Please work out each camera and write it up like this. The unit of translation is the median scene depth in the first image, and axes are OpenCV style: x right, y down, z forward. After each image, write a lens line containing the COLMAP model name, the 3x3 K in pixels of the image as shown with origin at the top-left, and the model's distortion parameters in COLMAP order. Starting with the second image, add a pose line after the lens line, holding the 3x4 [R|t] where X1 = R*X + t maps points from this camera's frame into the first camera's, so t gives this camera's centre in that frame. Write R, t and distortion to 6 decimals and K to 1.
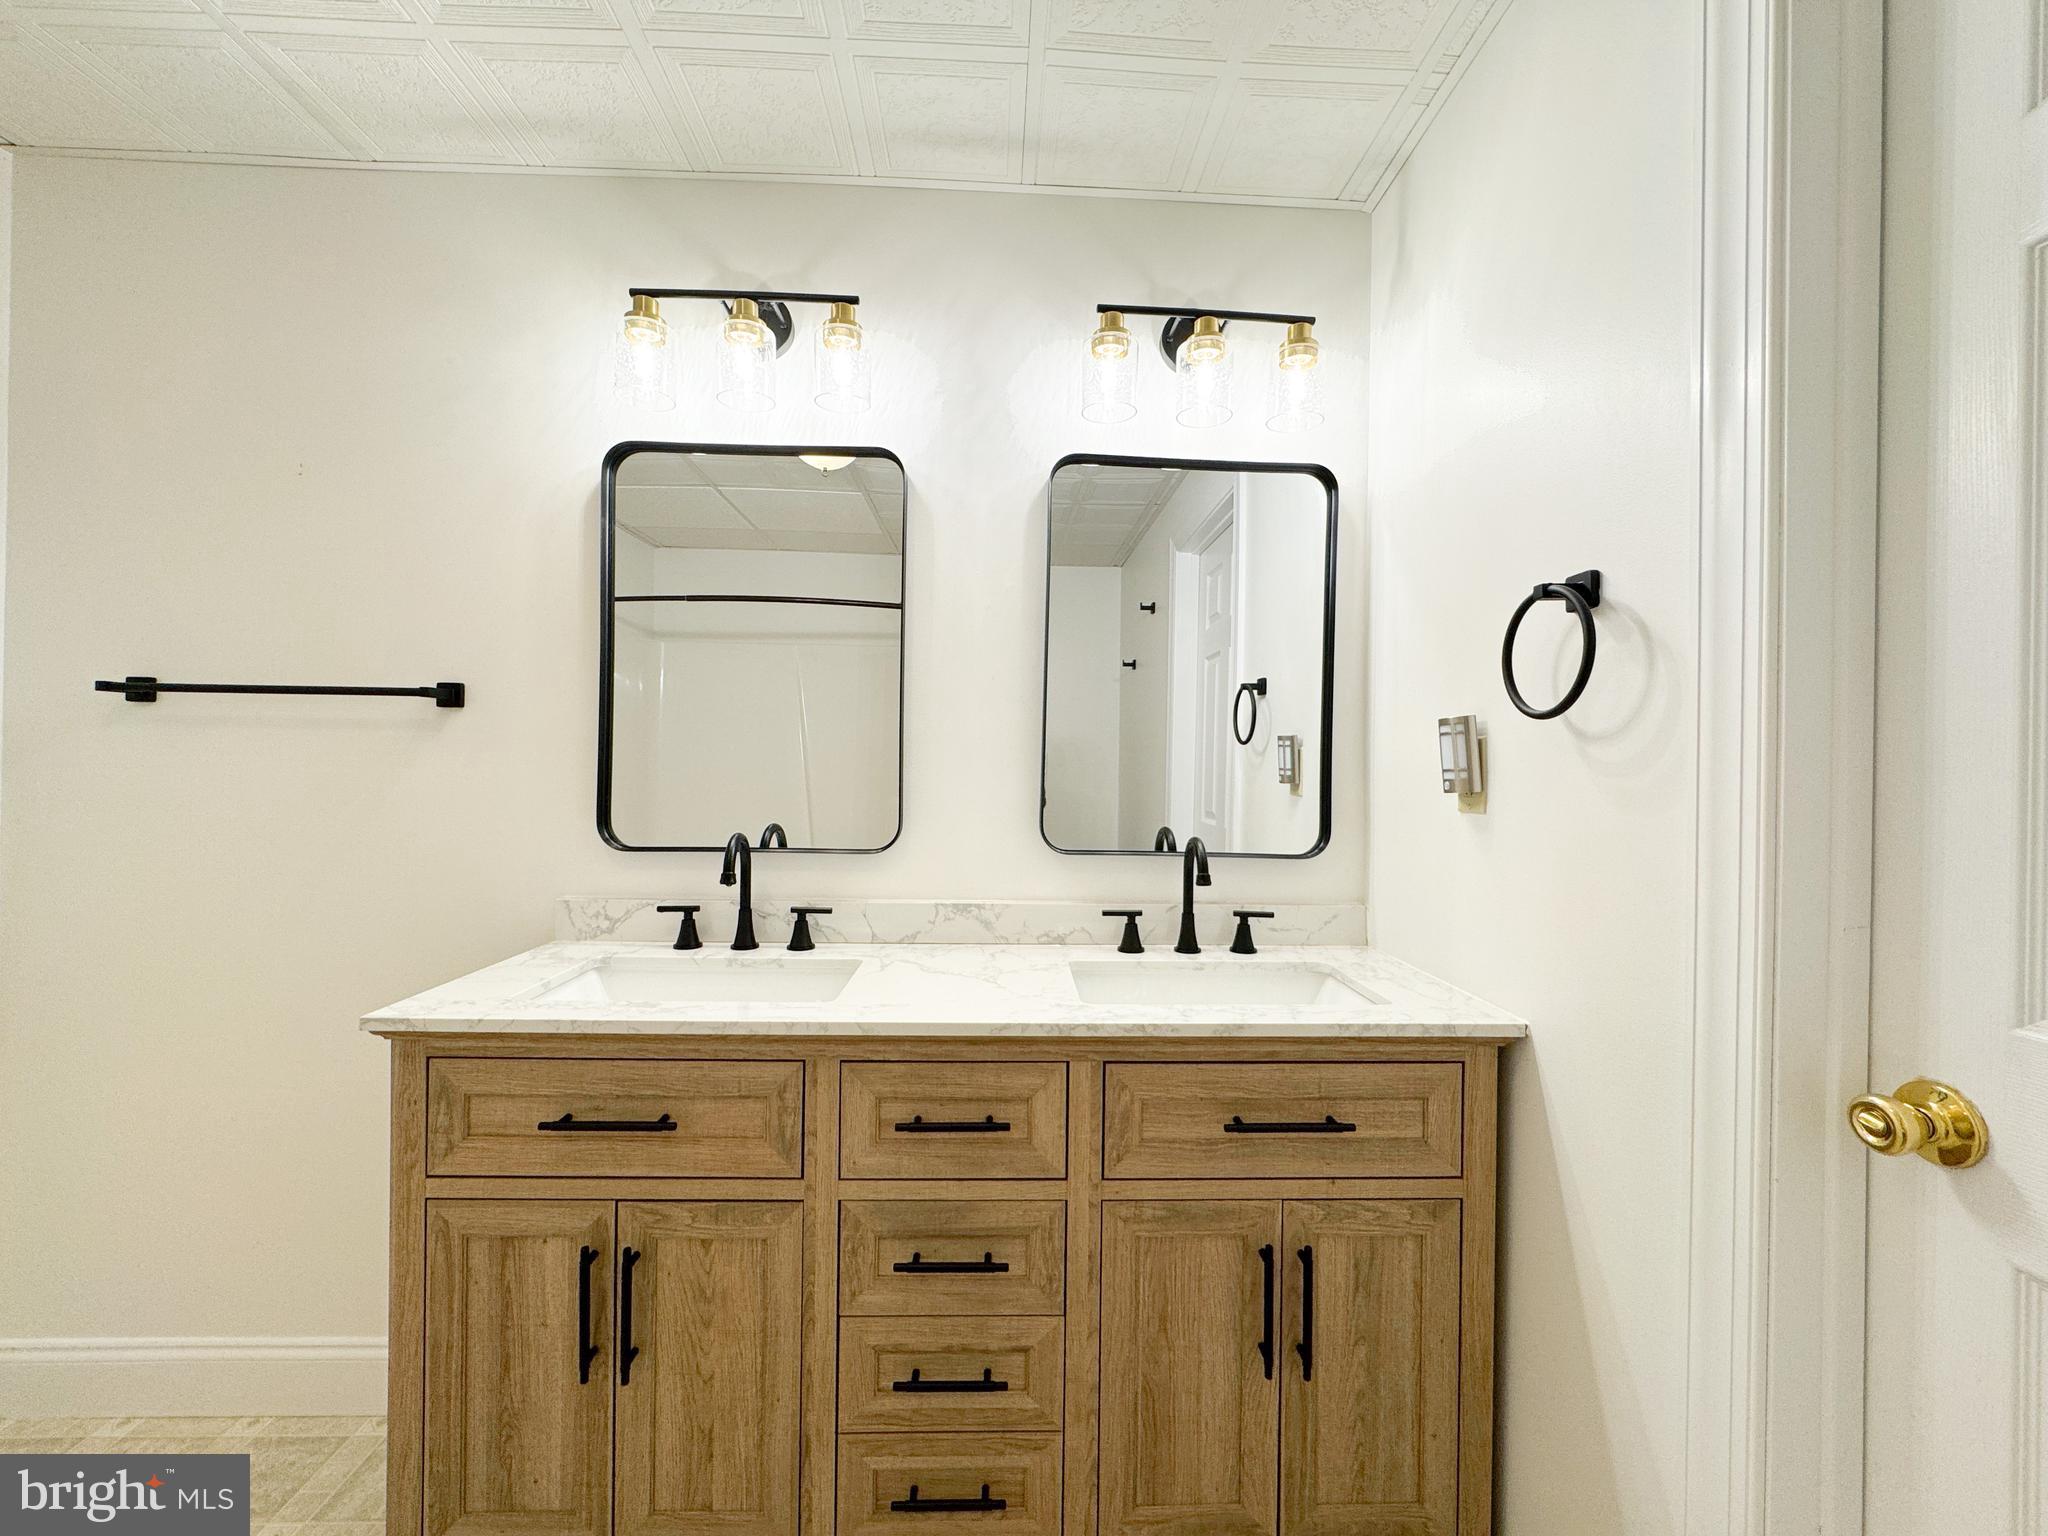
lens RADIAL K [[850.5, 0, 1024.3], [0, 850.5, 747.1], [0, 0, 1]] dist [-0.004730, 0.000646]
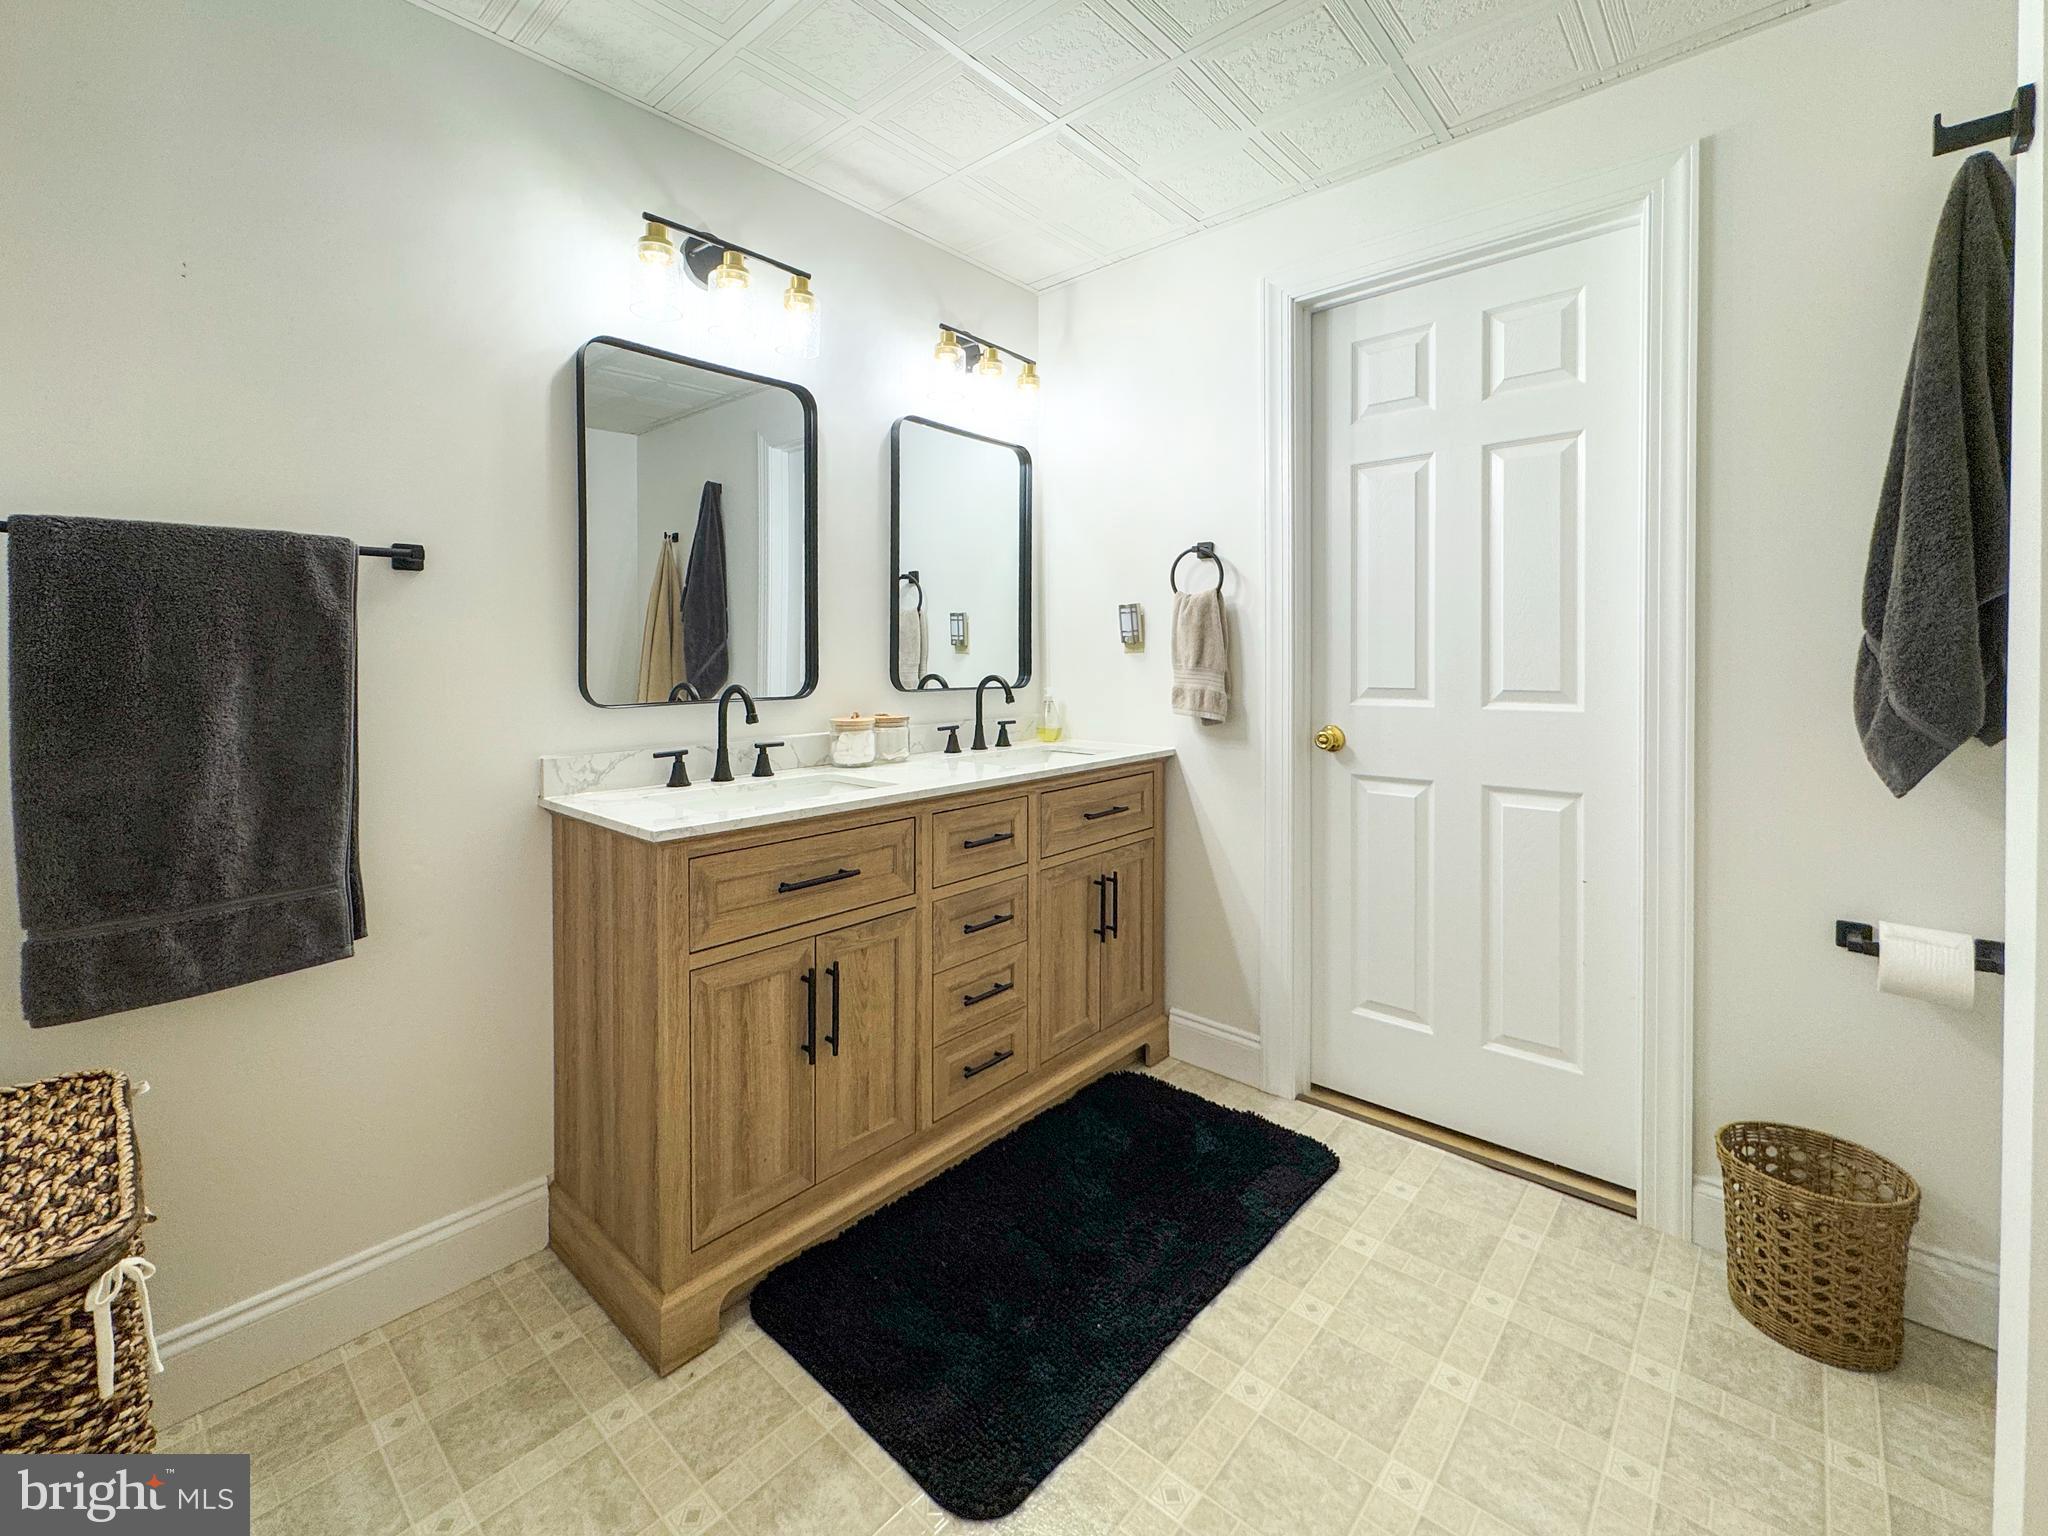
lens RADIAL K [[850.5, 0, 973.9], [0, 850.5, 666.8], [0, 0, 1]] dist [-0.004730, 0.000646]
pose [[0.718939, -0.028156, 0.694503, -1.237489], [0.007053, 0.999423, 0.033216, 0.046858], [-0.695038, -0.018982, 0.718723, -0.174882]]
